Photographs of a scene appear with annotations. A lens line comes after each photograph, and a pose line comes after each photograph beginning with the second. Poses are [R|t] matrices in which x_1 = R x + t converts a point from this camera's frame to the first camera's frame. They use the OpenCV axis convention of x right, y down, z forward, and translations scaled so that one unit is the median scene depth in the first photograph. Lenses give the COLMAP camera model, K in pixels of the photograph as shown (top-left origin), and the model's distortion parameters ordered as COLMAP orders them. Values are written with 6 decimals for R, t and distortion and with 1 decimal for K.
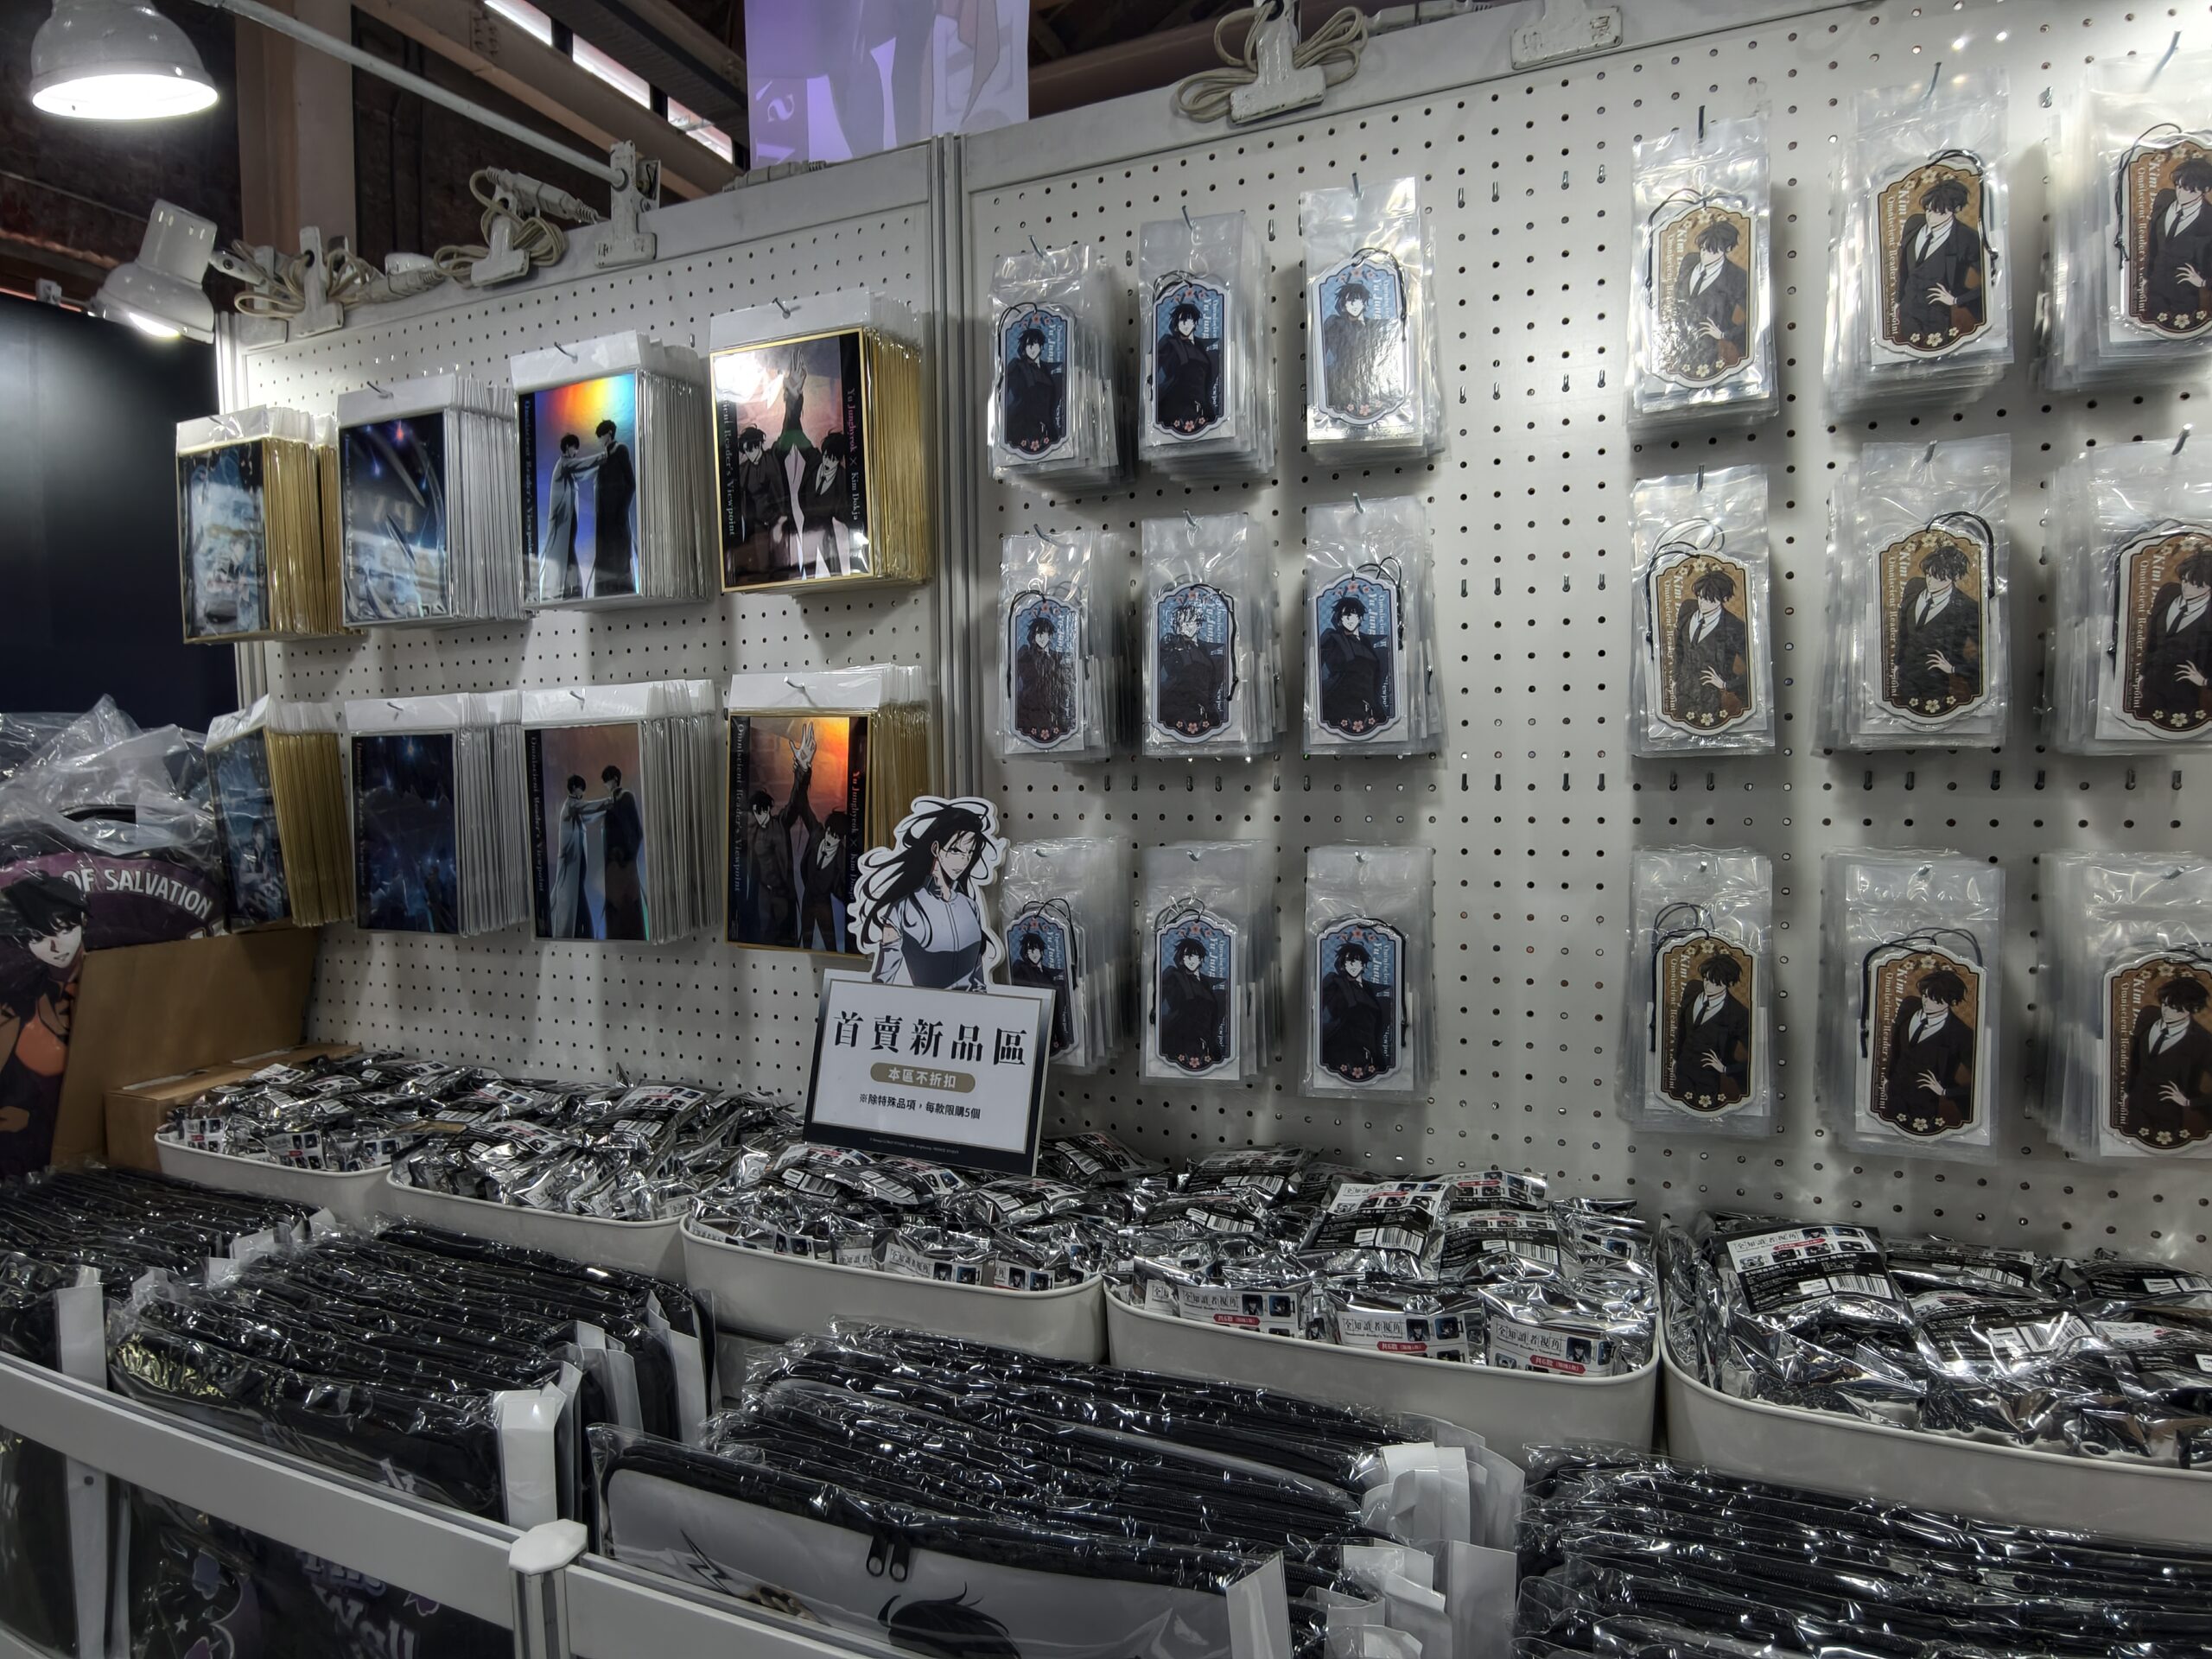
lens RADIAL K [[1234.0, 0, 1106.0], [0, 1234.0, 829.5], [0, 0, 1]] dist [-0.019918, -0.001697]
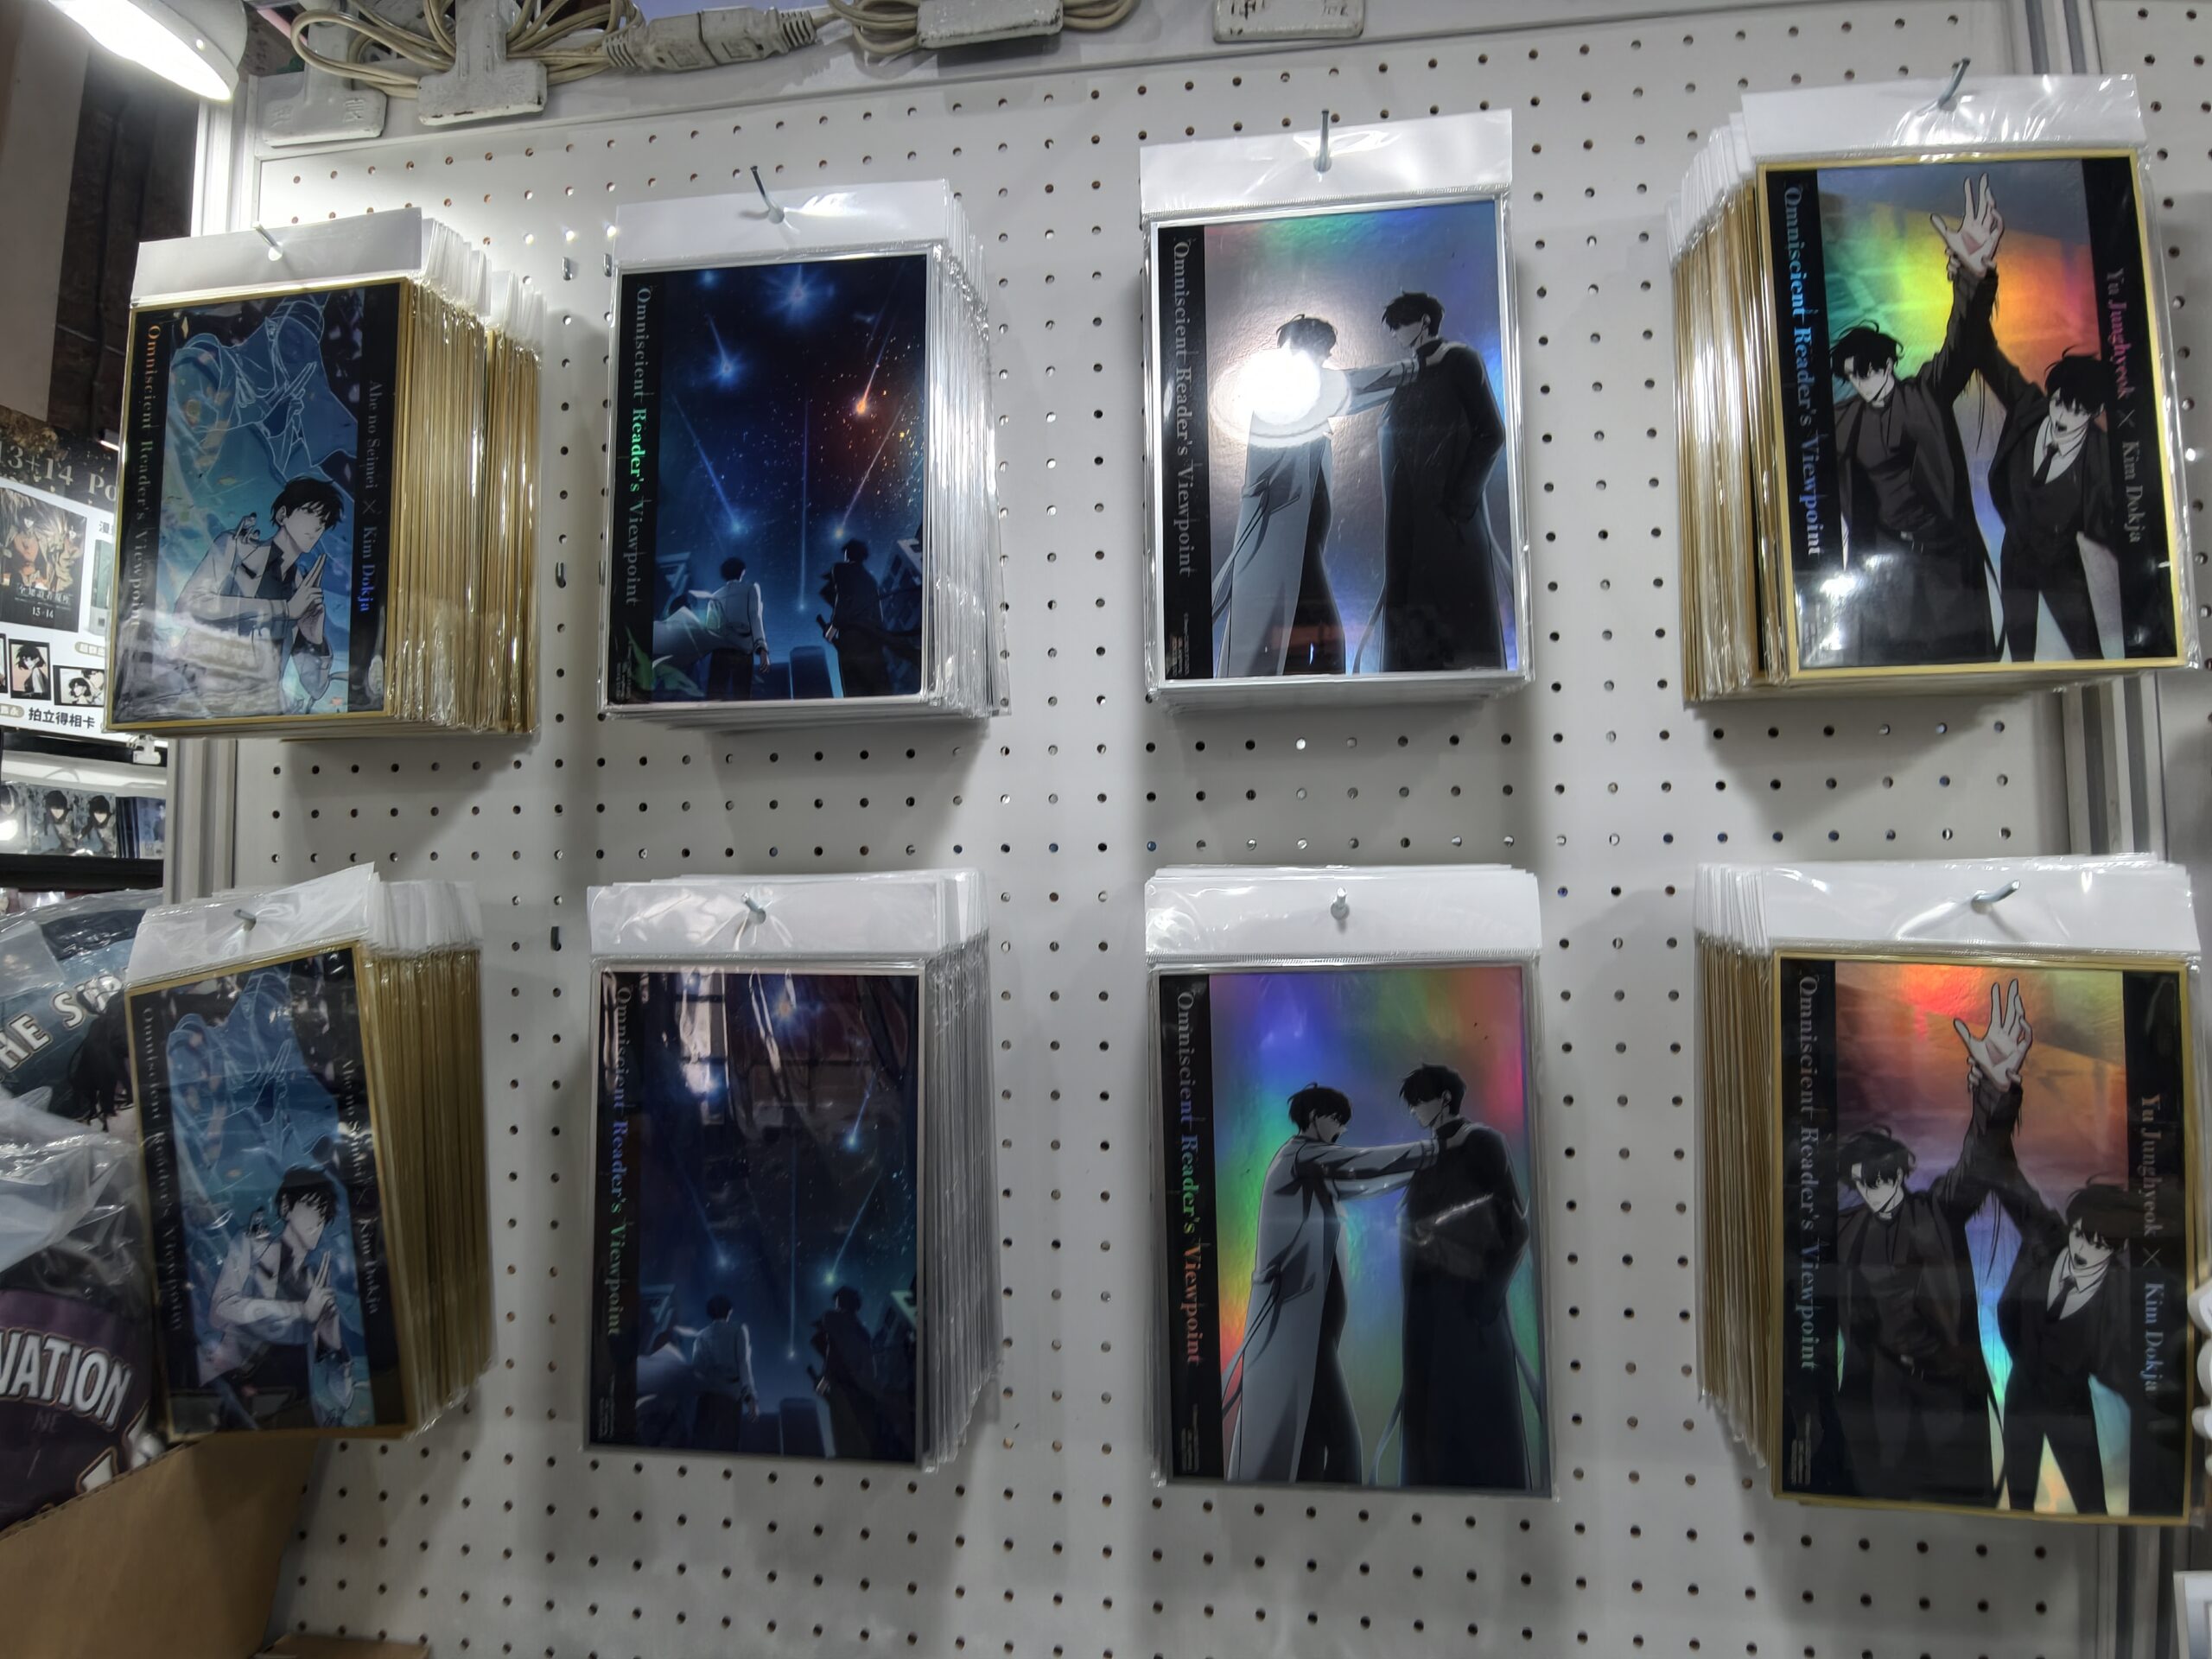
lens RADIAL K [[1234.0, 0, 1106.0], [0, 1234.0, 829.5], [0, 0, 1]] dist [-0.019918, -0.001697]
pose [[0.969071, 0.031074, 0.244819, -0.609529], [-0.000716, 0.992391, -0.123128, -0.079272], [-0.246782, 0.119145, 0.961719, 0.600491]]
